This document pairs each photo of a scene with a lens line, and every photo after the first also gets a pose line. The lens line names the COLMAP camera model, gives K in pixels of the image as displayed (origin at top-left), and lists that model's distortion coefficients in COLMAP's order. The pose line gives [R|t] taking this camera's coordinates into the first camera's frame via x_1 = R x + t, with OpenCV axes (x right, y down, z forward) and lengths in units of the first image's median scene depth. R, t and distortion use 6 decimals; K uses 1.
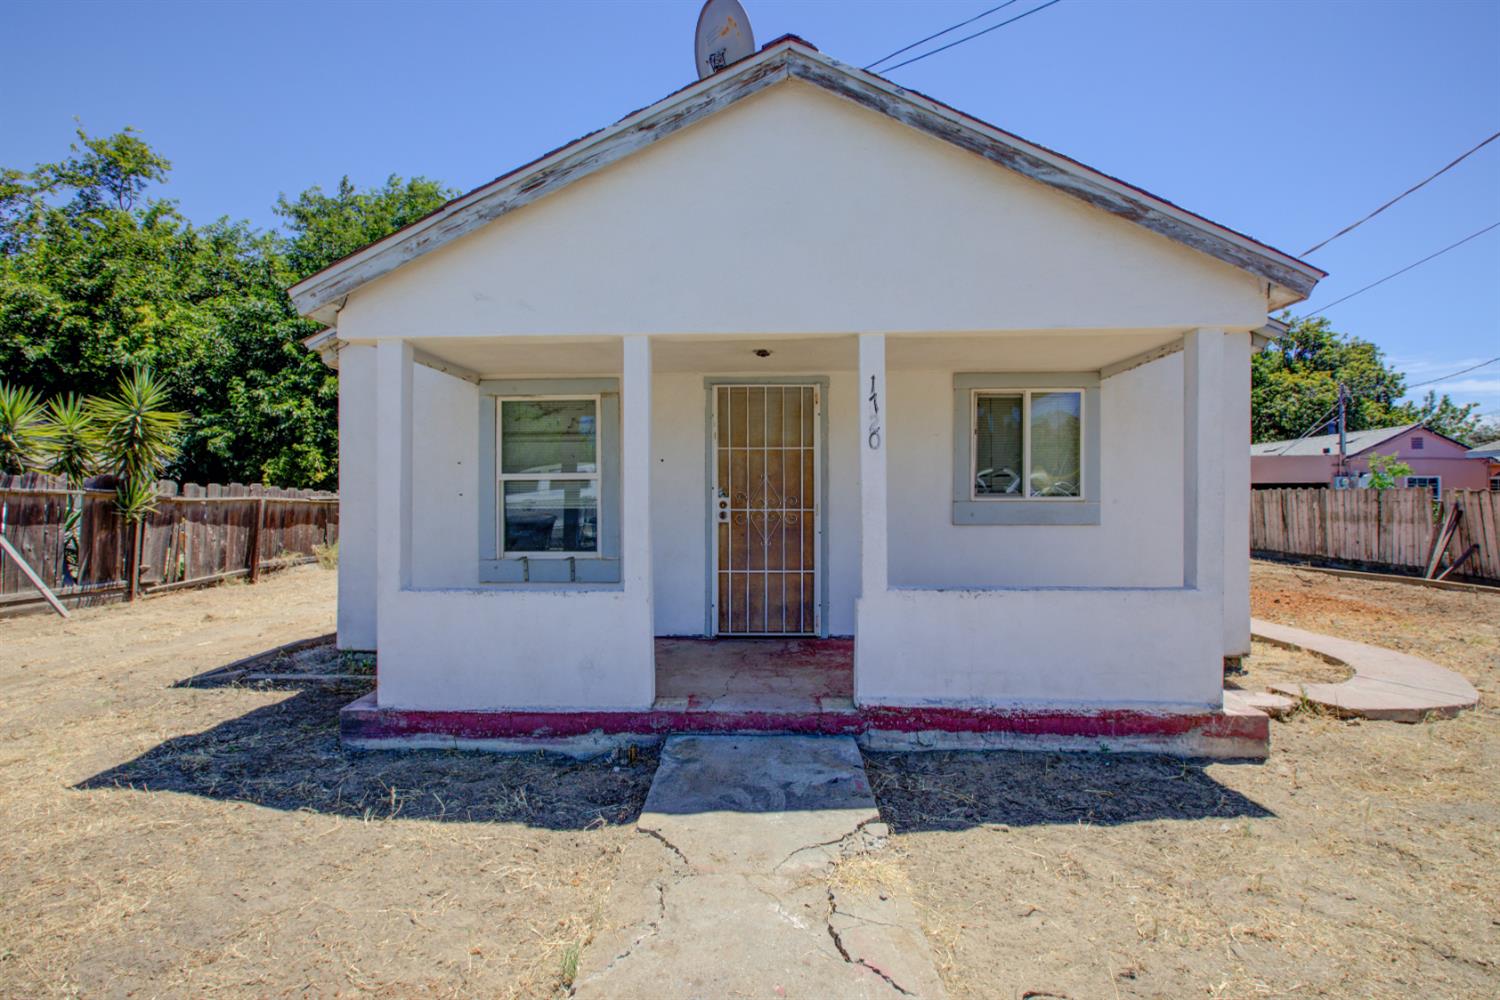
lens RADIAL K [[701.4, 0, 748.0], [0, 701.4, 504.1], [0, 0, 1]] dist [-0.002599, -0.000090]
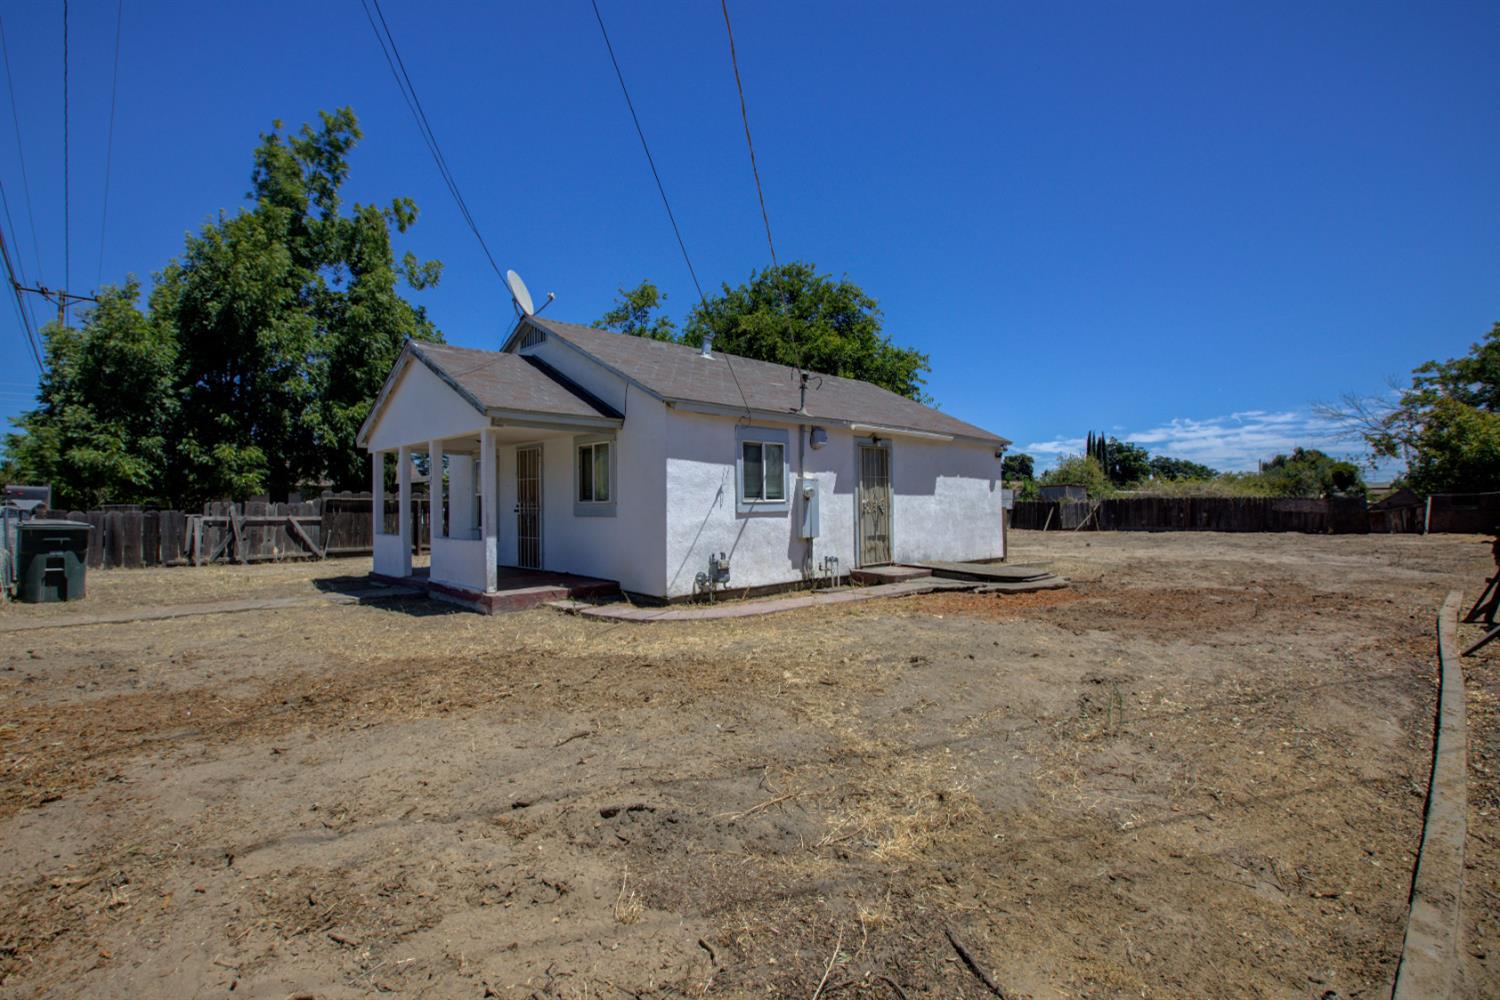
lens RADIAL K [[690.7, 0, 747.5], [0, 690.7, 497.3], [0, 0, 1]] dist [-0.000532, 0.000244]
pose [[0.726925, -0.011542, -0.686620, 1.894328], [-0.001665, 0.999826, -0.018569, 0.012366], [0.686715, 0.014641, 0.726780, -0.035452]]
